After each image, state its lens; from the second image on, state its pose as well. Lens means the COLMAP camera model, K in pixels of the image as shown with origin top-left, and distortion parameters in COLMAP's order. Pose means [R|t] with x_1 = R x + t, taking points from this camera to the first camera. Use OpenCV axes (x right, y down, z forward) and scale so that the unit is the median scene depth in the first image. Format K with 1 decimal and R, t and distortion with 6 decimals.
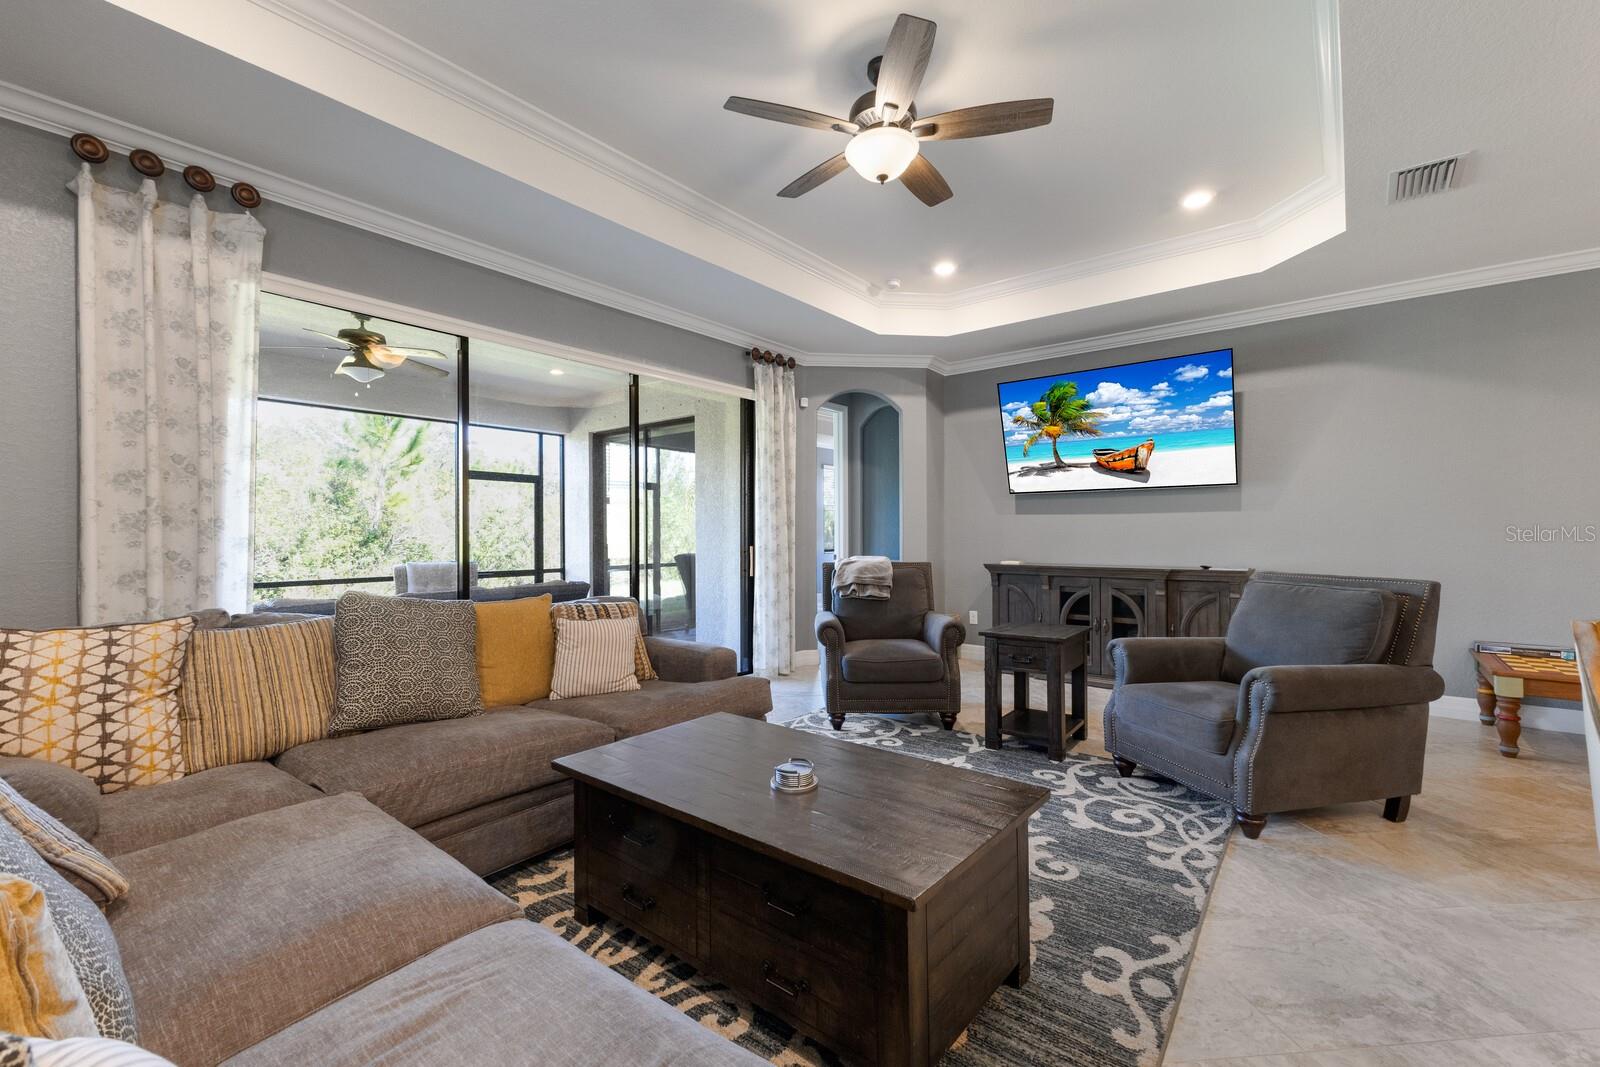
lens RADIAL K [[685.0, 0, 800.0], [0, 685.0, 533.5], [0, 0, 1]] dist [0.032209, -0.008423]
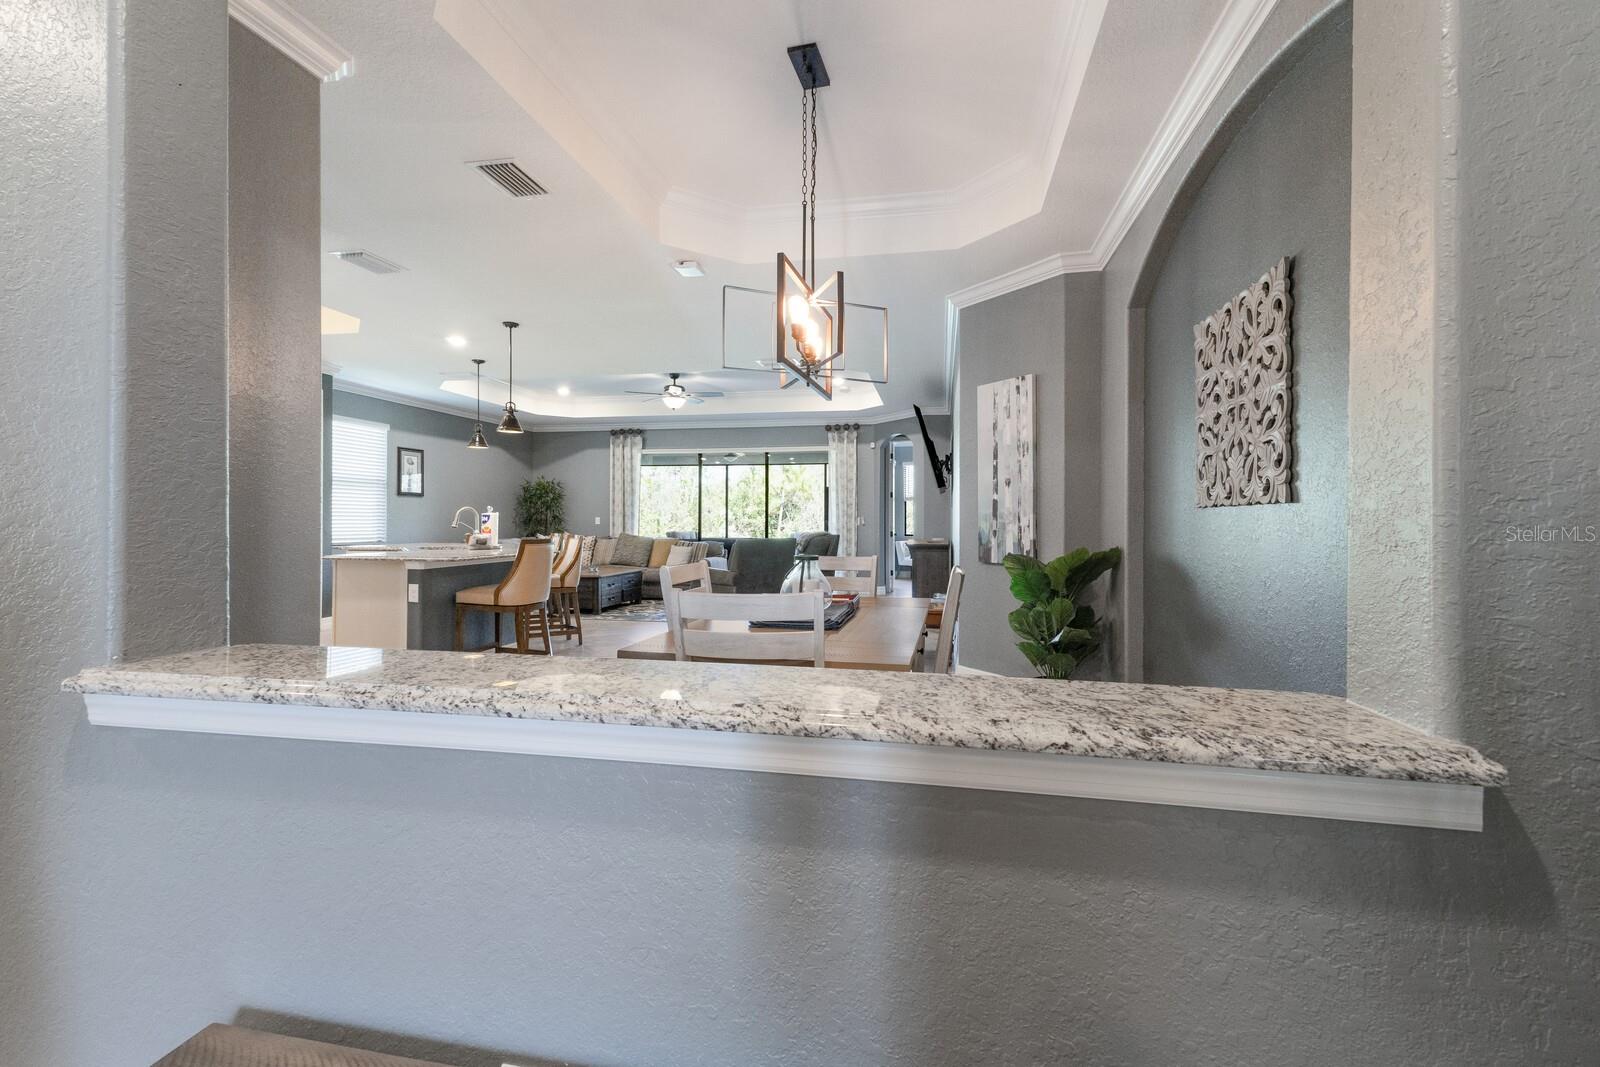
lens RADIAL K [[692.3, 0, 800.0], [0, 692.3, 533.5], [0, 0, 1]] dist [0.000141, 0.000053]
pose [[0.453522, 0.022130, -0.890970, 2.809115], [-0.004166, 0.999733, 0.022711, -0.005718], [0.891235, -0.006588, 0.453493, 0.046075]]
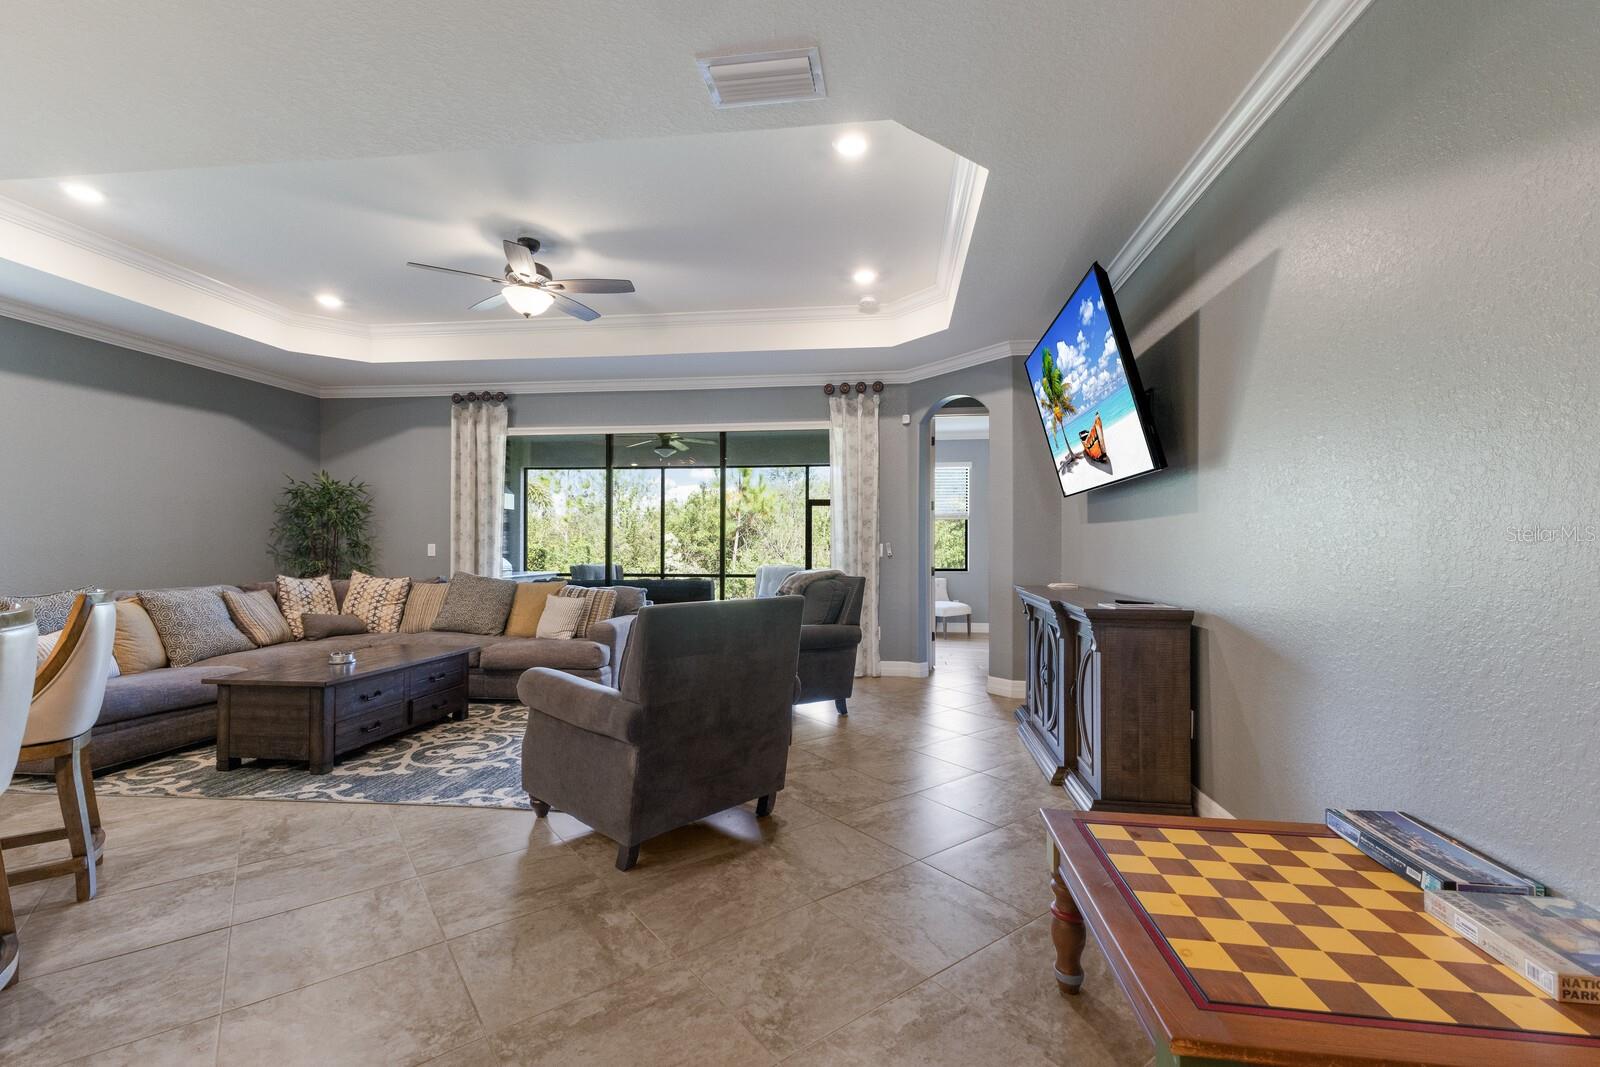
lens RADIAL K [[687.0, 0, 800.0], [0, 687.0, 533.5], [0, 0, 1]] dist [0.018731, 0.000085]
pose [[0.514434, -0.012558, -0.857438, 1.487515], [-0.003181, 0.999858, -0.016553, -0.005147], [0.857524, 0.011243, 0.514321, 0.629870]]
